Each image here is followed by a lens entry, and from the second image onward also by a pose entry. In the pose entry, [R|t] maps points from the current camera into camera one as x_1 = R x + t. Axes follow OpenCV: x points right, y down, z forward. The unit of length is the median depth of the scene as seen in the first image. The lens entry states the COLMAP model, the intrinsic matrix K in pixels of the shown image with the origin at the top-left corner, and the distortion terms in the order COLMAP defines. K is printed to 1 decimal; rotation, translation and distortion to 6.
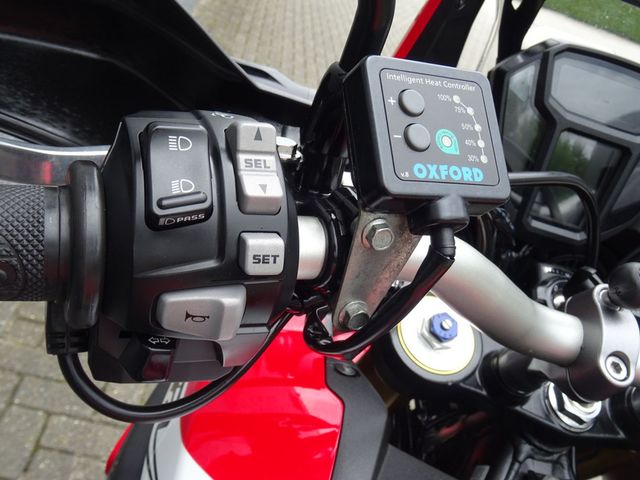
lens RADIAL K [[605.6, 0, 319.5], [0, 605.6, 240.5], [0, 0, 1]] dist [0.003242, 0.000000]
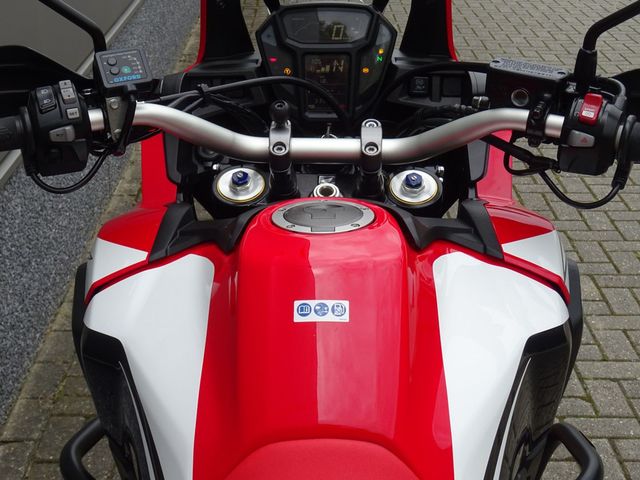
lens RADIAL K [[1118.0, 0, 320.1], [0, 1118.0, 239.8], [0, 0, 1]] dist [0.010168, 0.000000]
pose [[0.943561, -0.299765, -0.140831, 1.745751], [0.272211, 0.944127, -0.185812, 2.064454], [0.188662, 0.136989, 0.972441, -4.429641]]
